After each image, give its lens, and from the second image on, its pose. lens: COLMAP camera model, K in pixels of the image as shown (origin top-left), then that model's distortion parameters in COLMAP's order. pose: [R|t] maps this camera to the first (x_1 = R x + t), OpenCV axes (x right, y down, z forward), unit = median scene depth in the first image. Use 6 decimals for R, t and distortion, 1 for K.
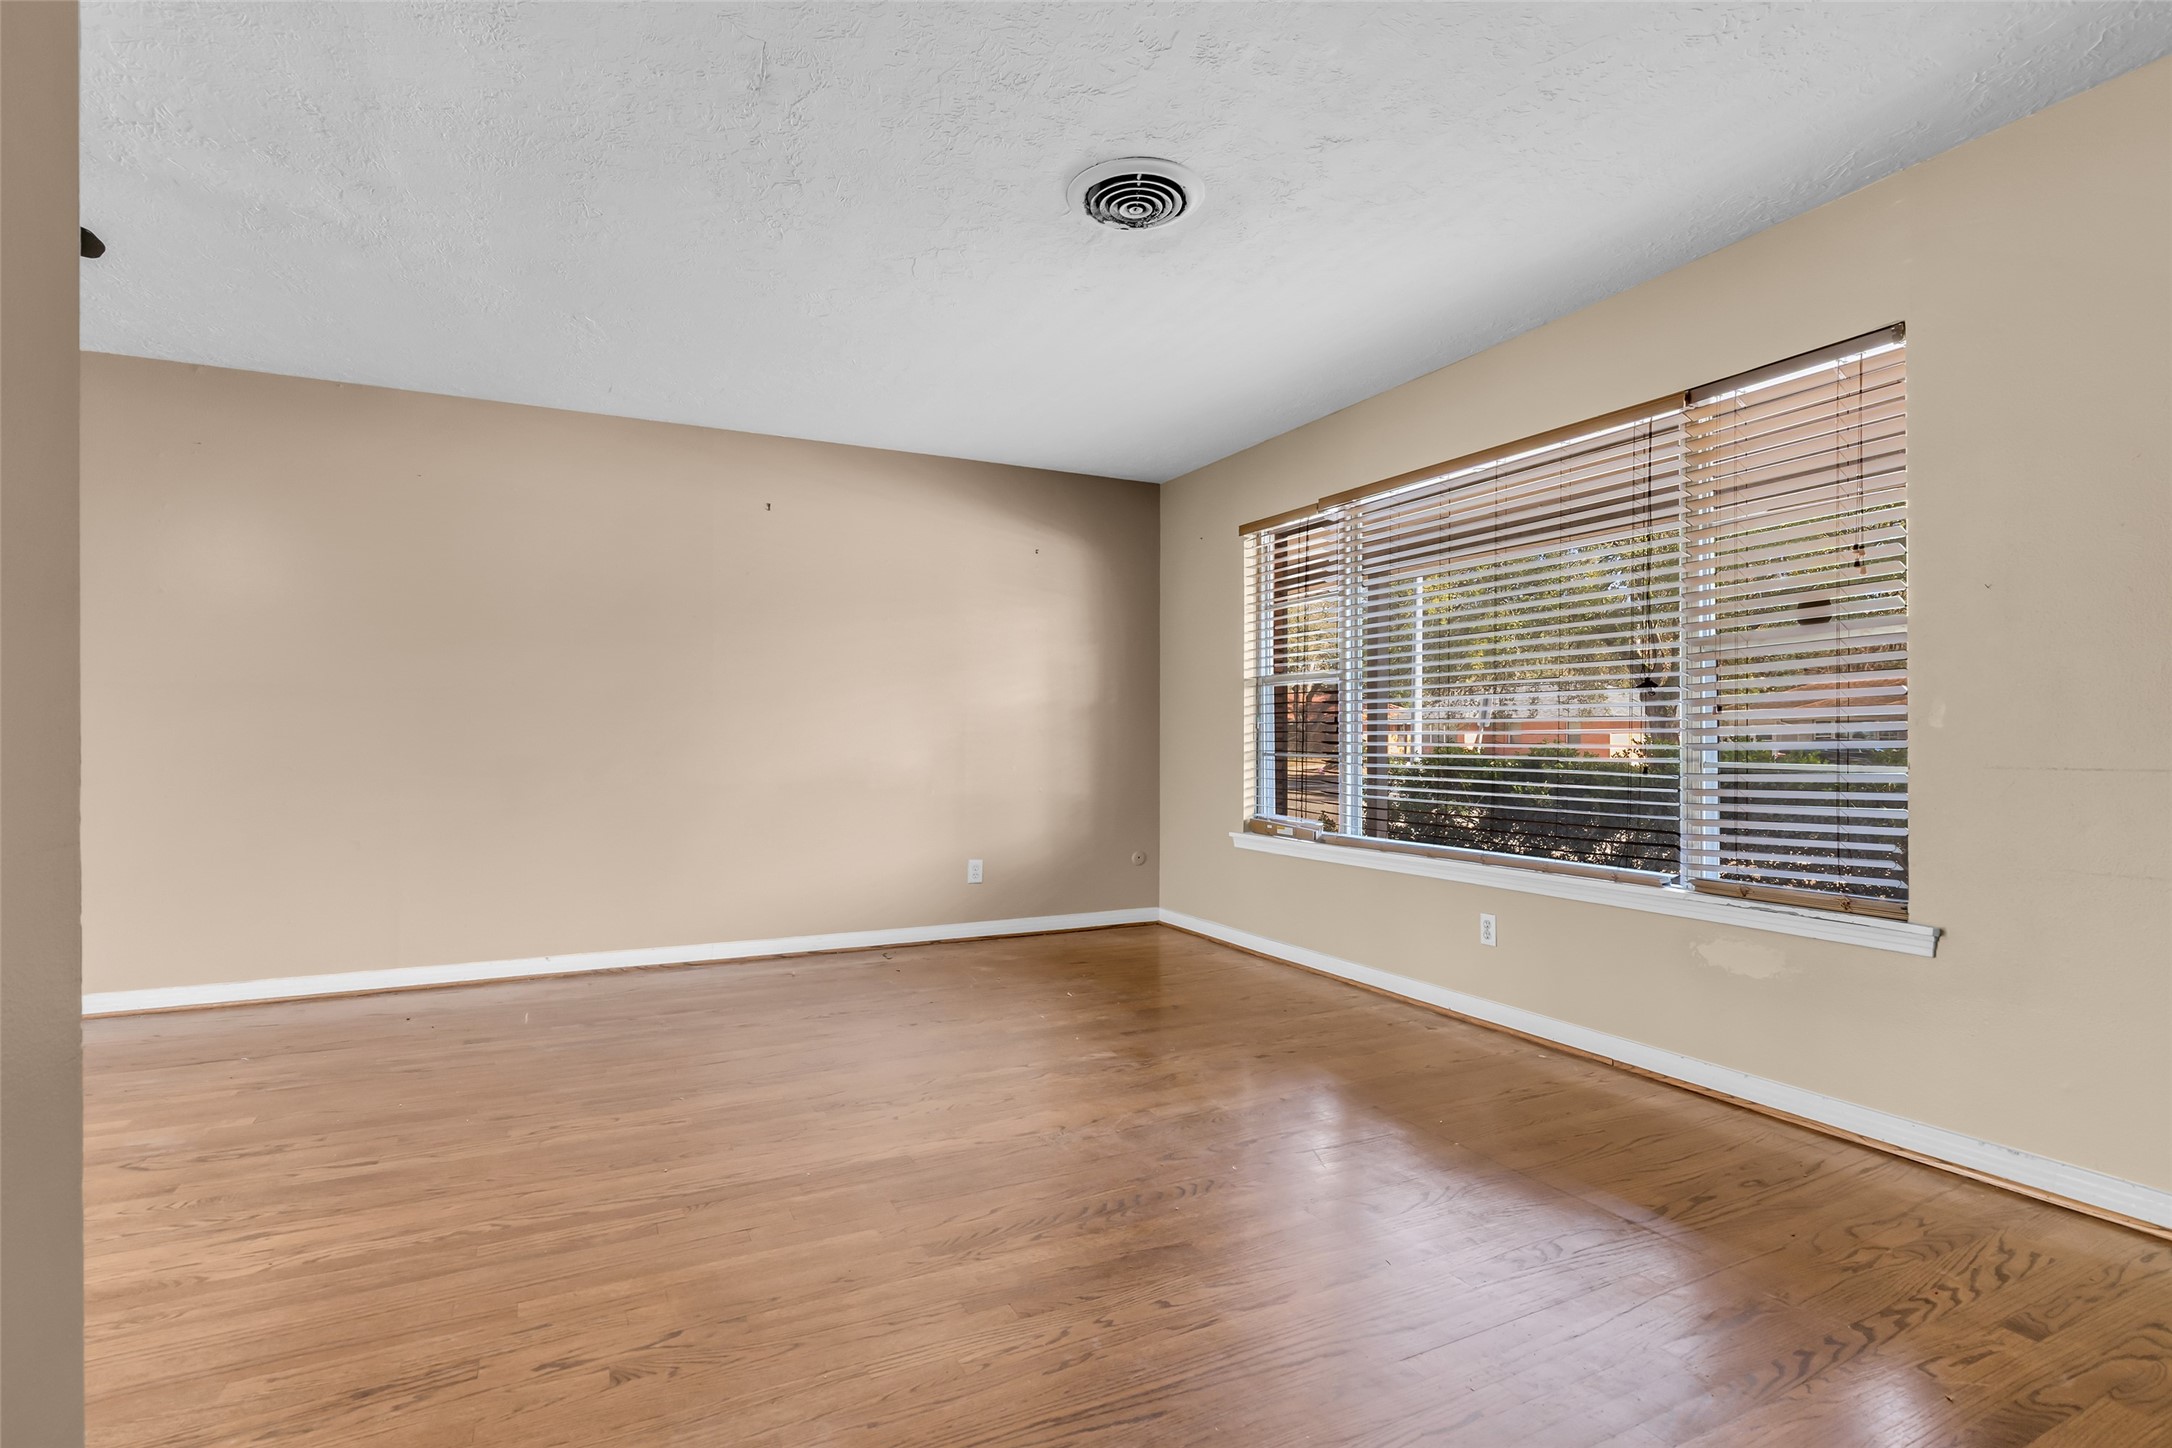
lens RADIAL K [[1028.6, 0, 1071.3], [0, 1028.6, 733.4], [0, 0, 1]] dist [-0.018009, 0.000695]
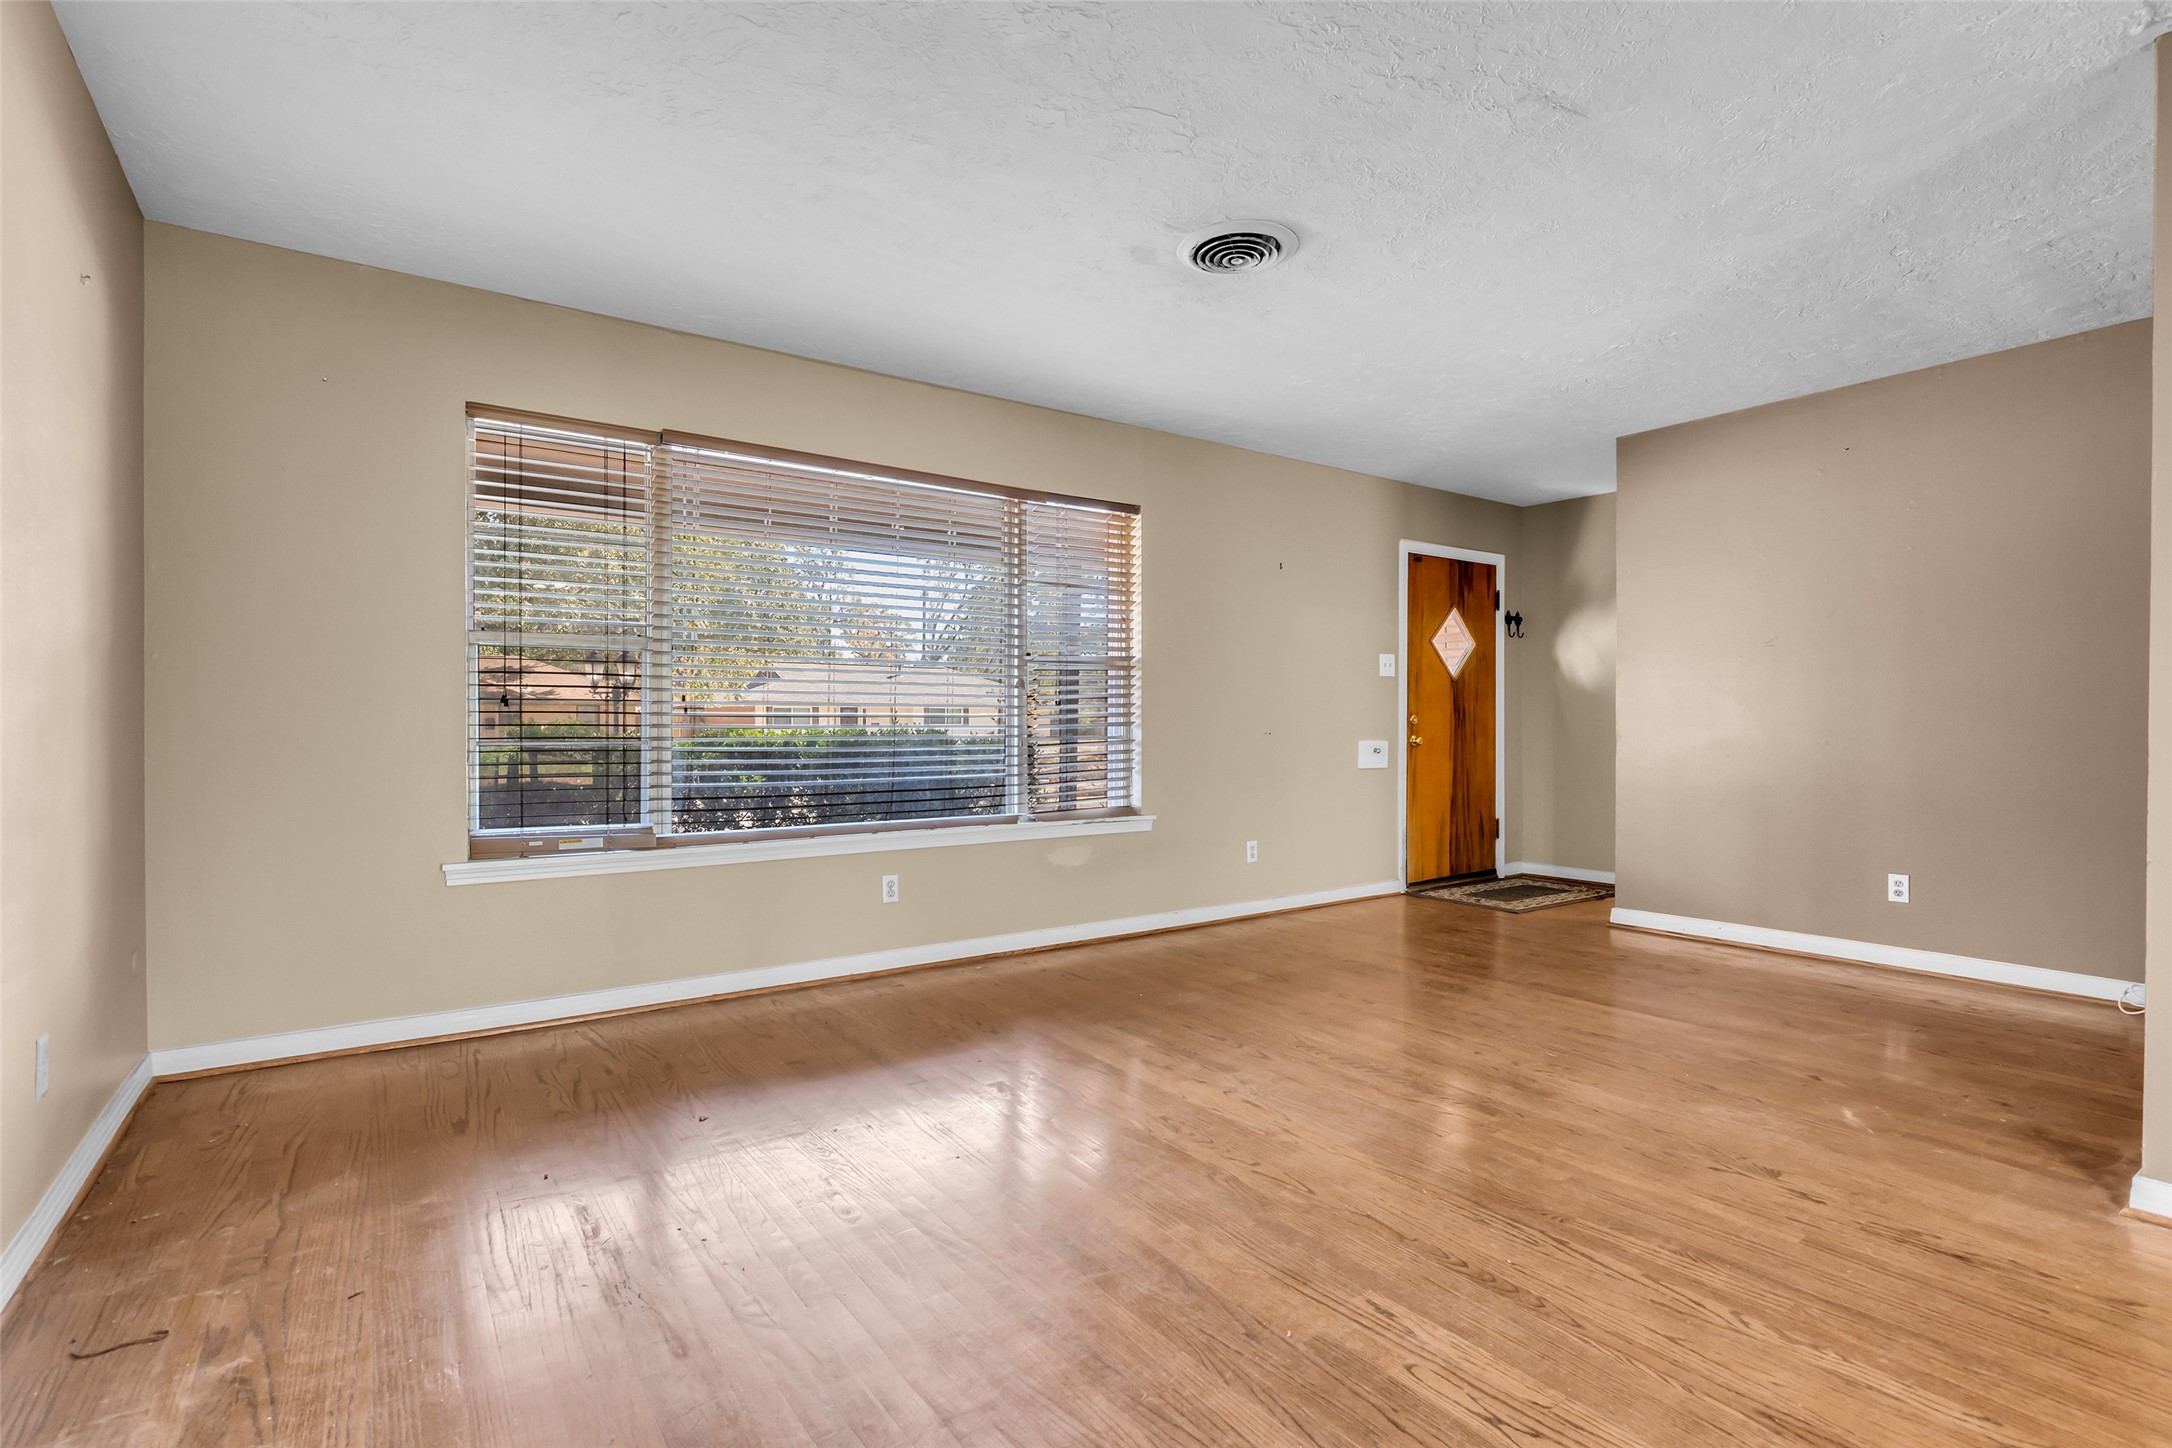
lens RADIAL K [[1028.6, 0, 1071.3], [0, 1028.6, 733.4], [0, 0, 1]] dist [-0.018009, 0.000695]
pose [[-0.150119, -0.010433, 0.988613, -1.274119], [-0.004167, 0.999942, 0.009920, 0.010958], [-0.988659, -0.002630, -0.150154, 1.648990]]
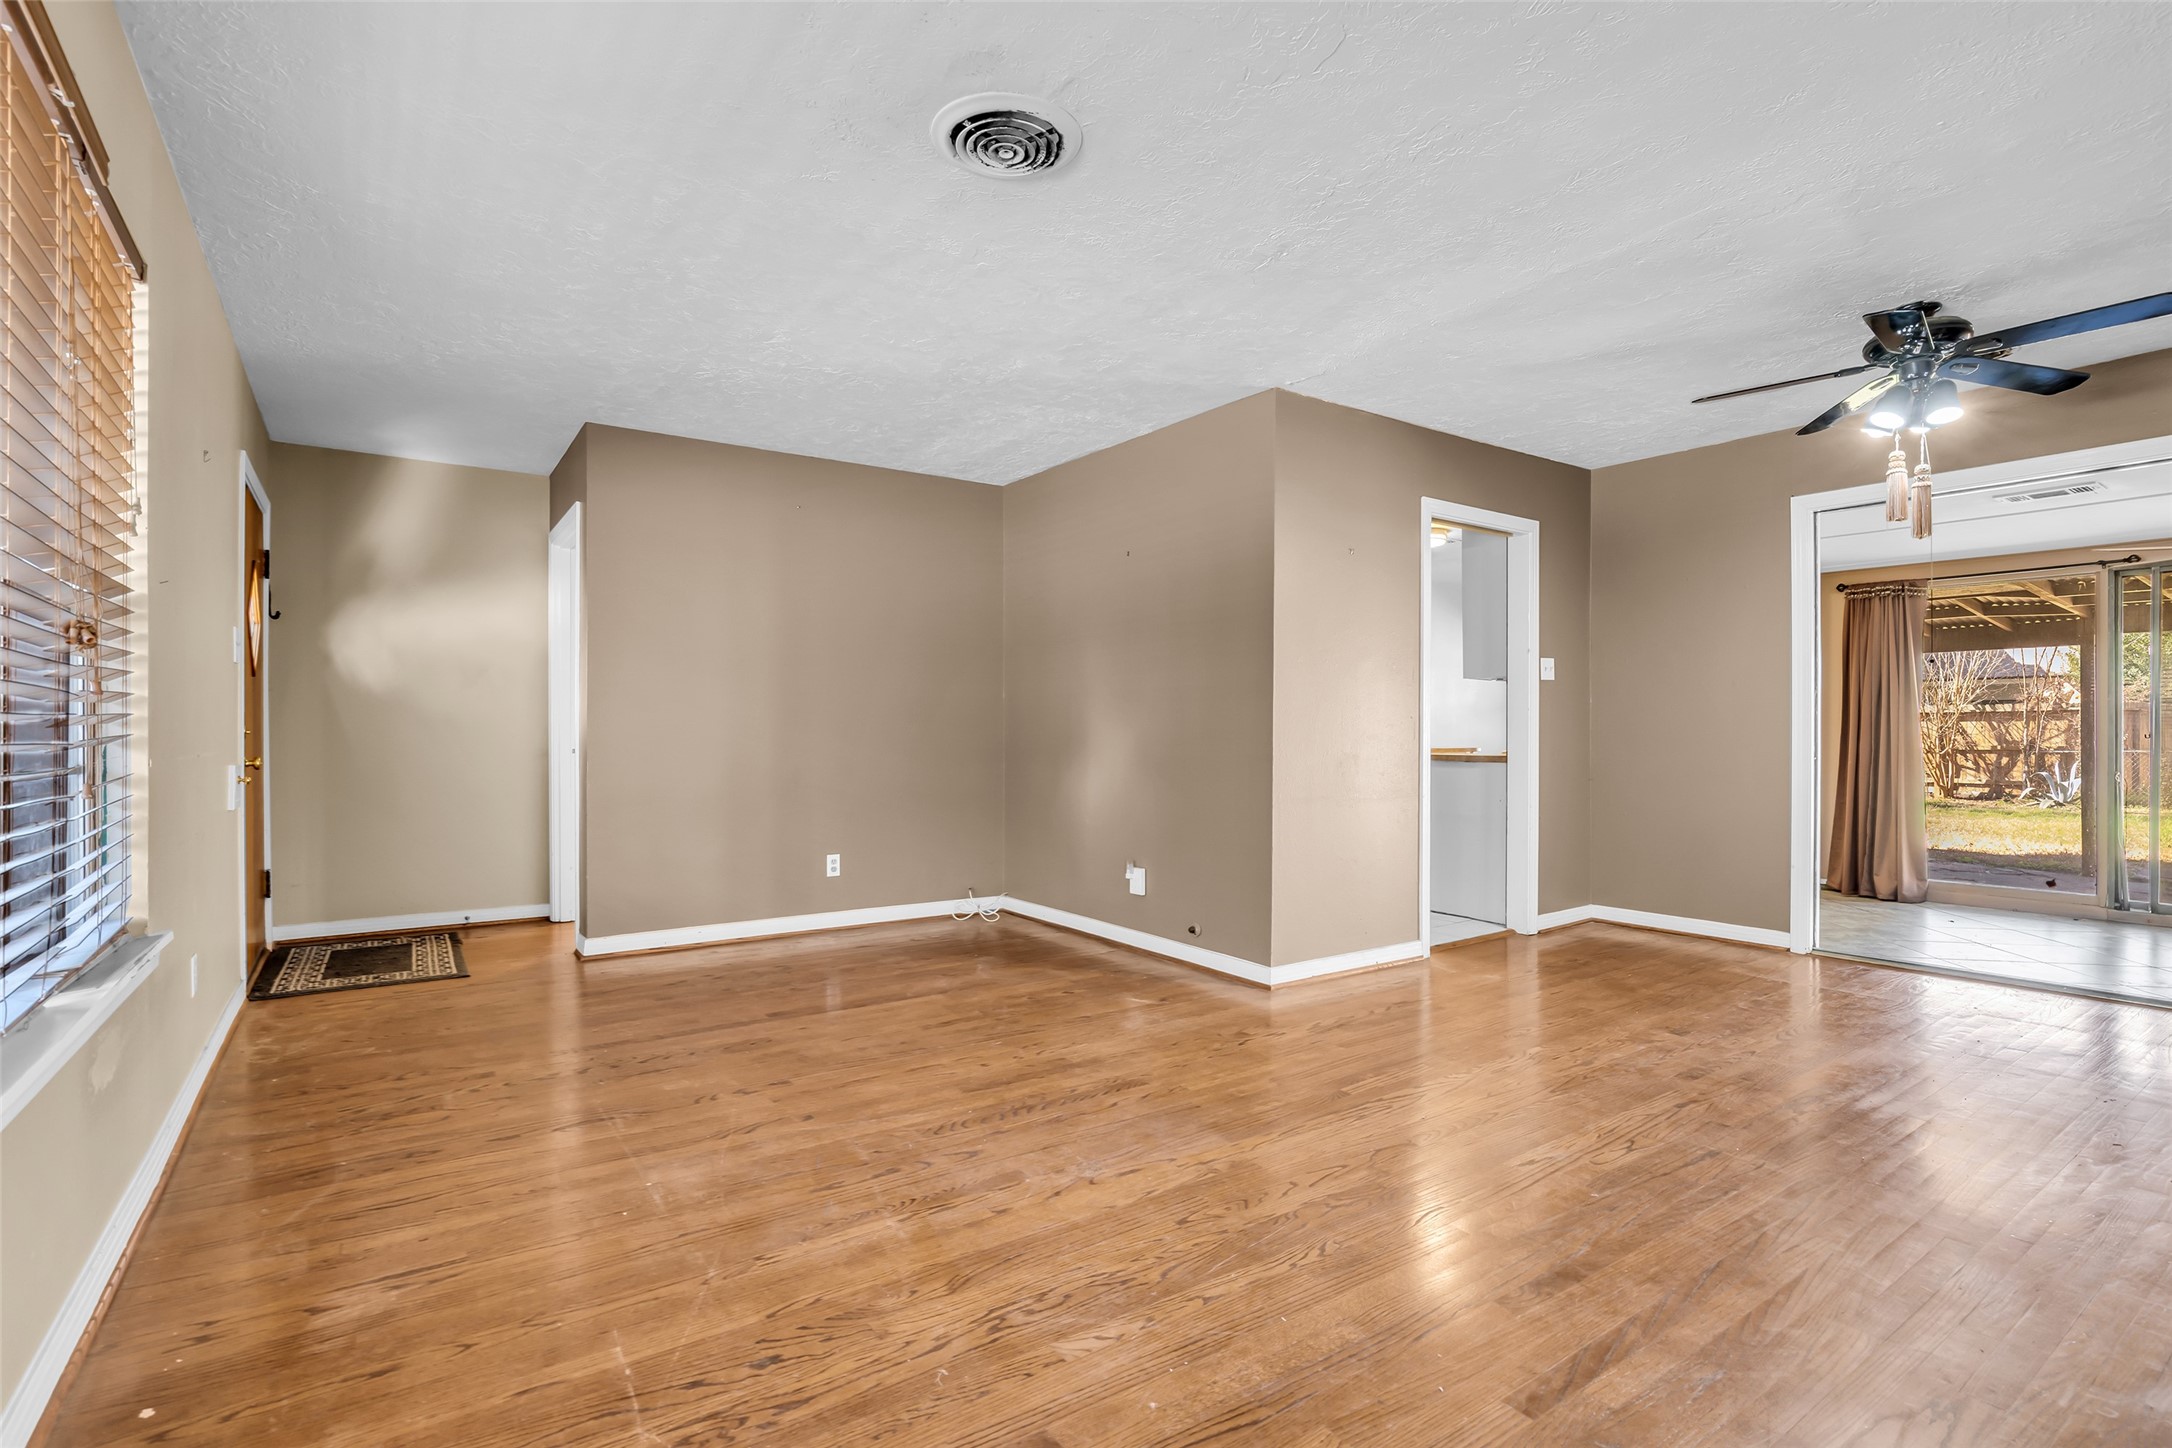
lens RADIAL K [[1028.6, 0, 1071.3], [0, 1028.6, 733.4], [0, 0, 1]] dist [-0.018009, 0.000695]
pose [[-0.988802, 0.001260, -0.149226, 0.171988], [0.002031, 0.999985, -0.005015, 0.013666], [0.149217, -0.005262, -0.988790, 2.322475]]
